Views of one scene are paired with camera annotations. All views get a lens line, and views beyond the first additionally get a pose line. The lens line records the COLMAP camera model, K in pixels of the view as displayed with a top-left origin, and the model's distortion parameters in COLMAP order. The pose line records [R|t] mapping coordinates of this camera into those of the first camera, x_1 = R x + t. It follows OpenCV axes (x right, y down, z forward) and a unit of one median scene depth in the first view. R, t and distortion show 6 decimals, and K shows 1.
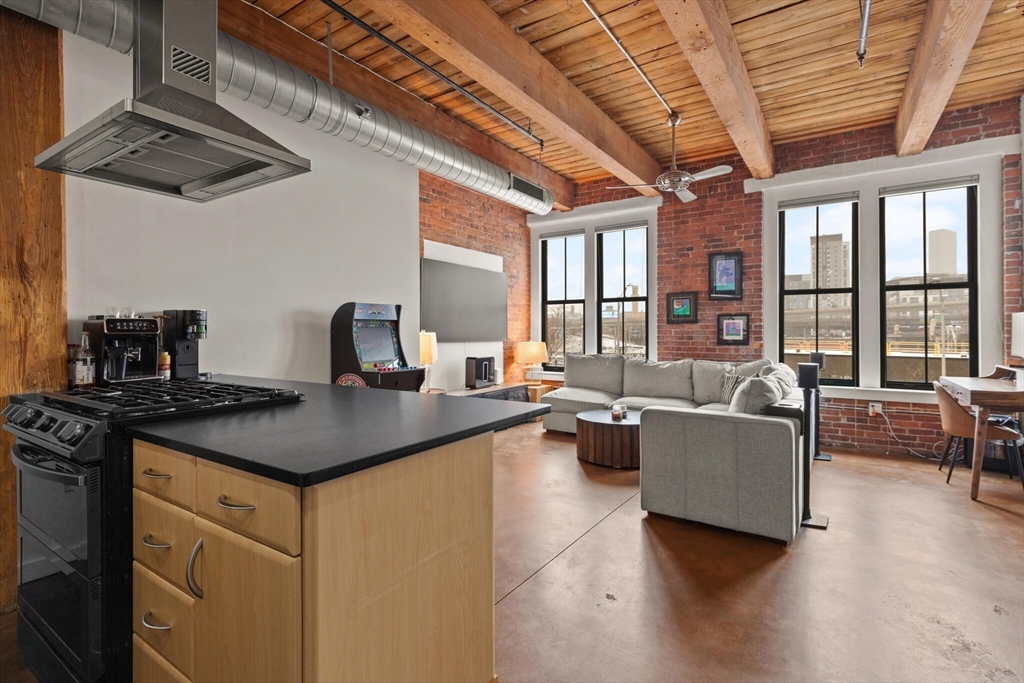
lens RADIAL K [[477.4, 0, 524.7], [0, 477.4, 329.2], [0, 0, 1]] dist [0.009202, -0.000413]
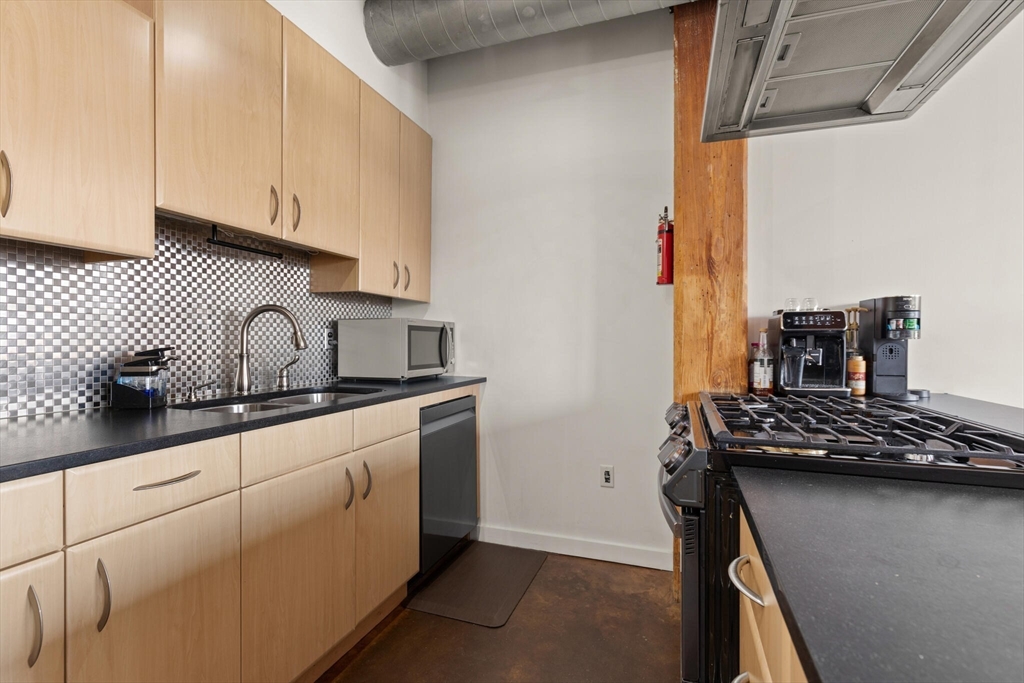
lens RADIAL K [[464.2, 0, 509.3], [0, 464.2, 345.3], [0, 0, 1]] dist [0.002609, -0.000043]
pose [[0.221289, 0.013440, -0.975116, -0.100564], [-0.002155, 0.999909, 0.013293, 0.013284], [0.975206, -0.000840, 0.221298, 0.188636]]
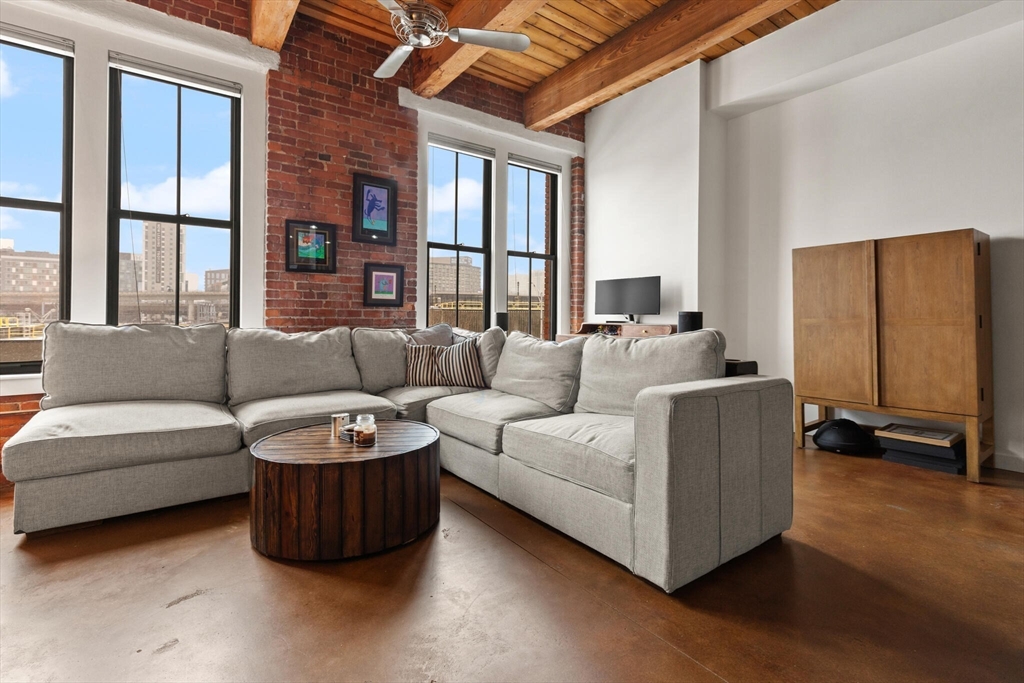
lens RADIAL K [[470.6, 0, 510.8], [0, 470.6, 318.3], [0, 0, 1]] dist [0.003165, -0.000211]
pose [[0.356700, 0.002475, 0.934216, -0.207790], [-0.008774, 0.999961, 0.000701, 0.061129], [-0.934178, -0.008447, 0.356708, 0.707873]]
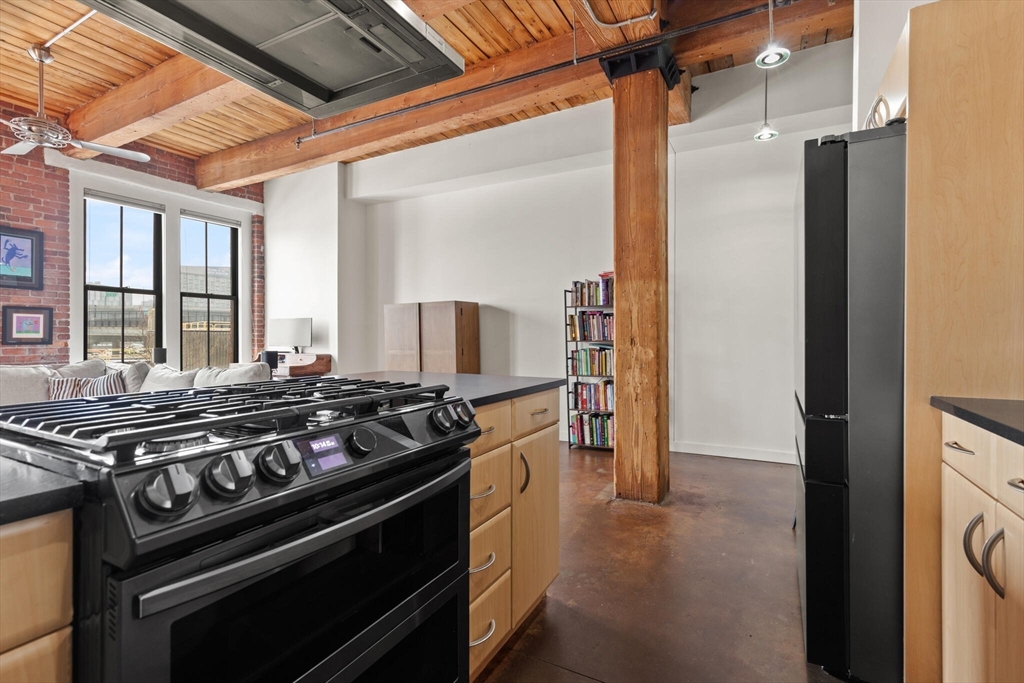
lens RADIAL K [[472.5, 0, 515.8], [0, 472.5, 340.0], [0, 0, 1]] dist [0.001508, 0.000098]
pose [[-0.084848, -0.003947, 0.996386, -0.545418], [-0.001432, 0.999992, 0.003839, 0.026150], [-0.996393, -0.001101, -0.084853, 0.307166]]
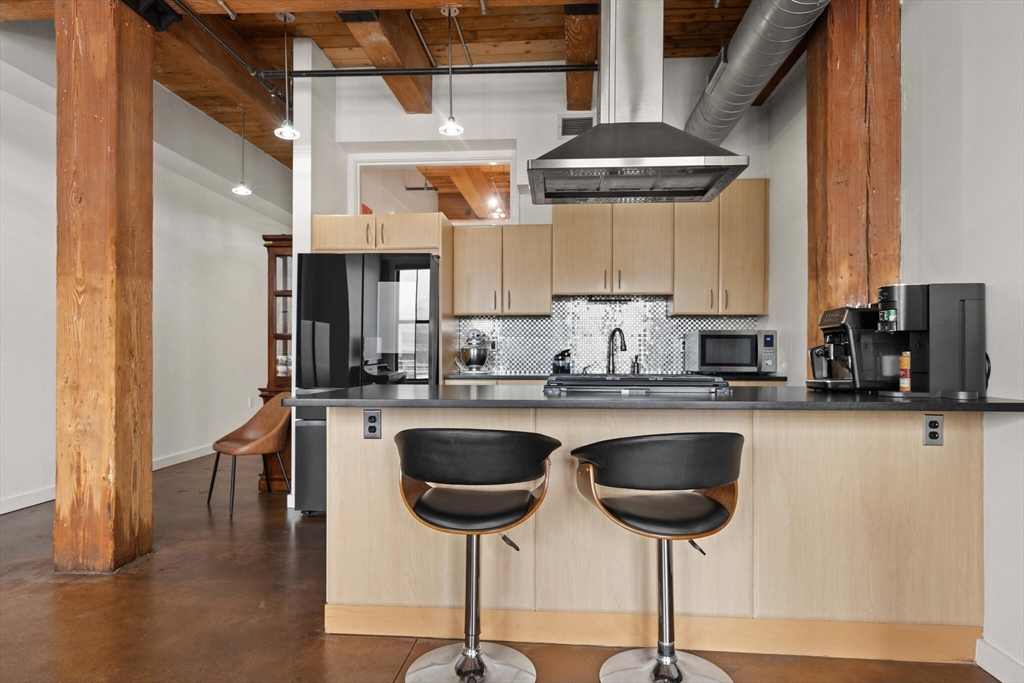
lens RADIAL K [[596.1, 0, 515.2], [0, 596.1, 357.2], [0, 0, 1]] dist [0.008400, 0.000070]
pose [[-0.884633, 0.002339, -0.466282, 0.080817], [0.001470, 0.999996, 0.002227, 0.031631], [0.466285, 0.001285, -0.884633, 0.894959]]
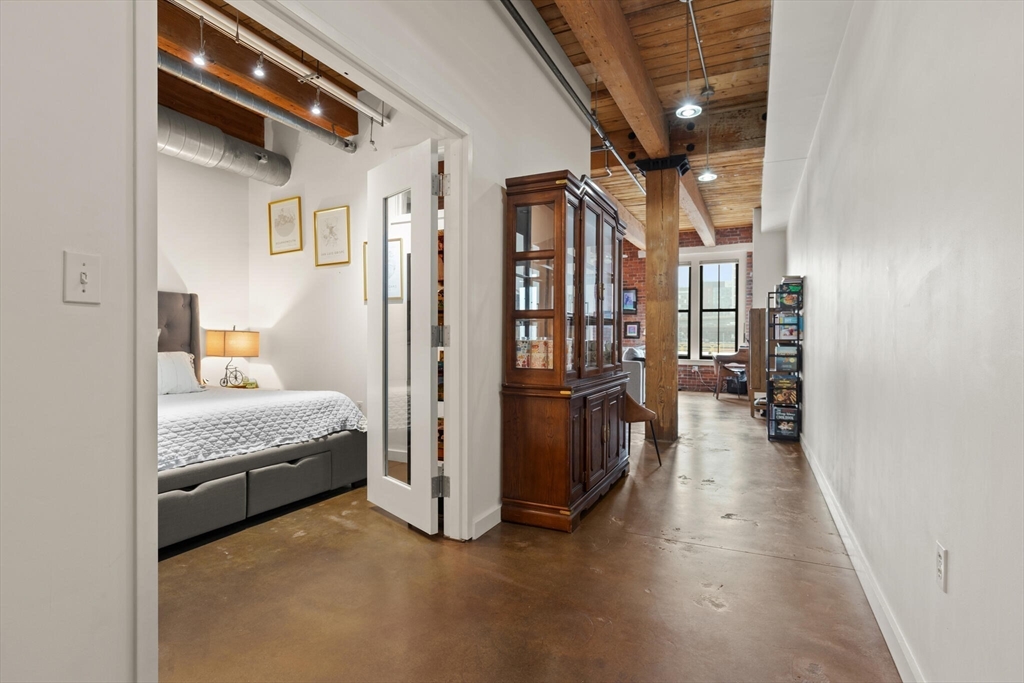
lens RADIAL K [[505.0, 0, 513.5], [0, 505.0, 338.7], [0, 0, 1]] dist [-0.006381, -0.000282]
pose [[0.992659, 0.008071, 0.120675, -0.331120], [-0.009140, 0.999924, 0.008309, 0.026773], [-0.120599, -0.009351, 0.992657, -1.137839]]
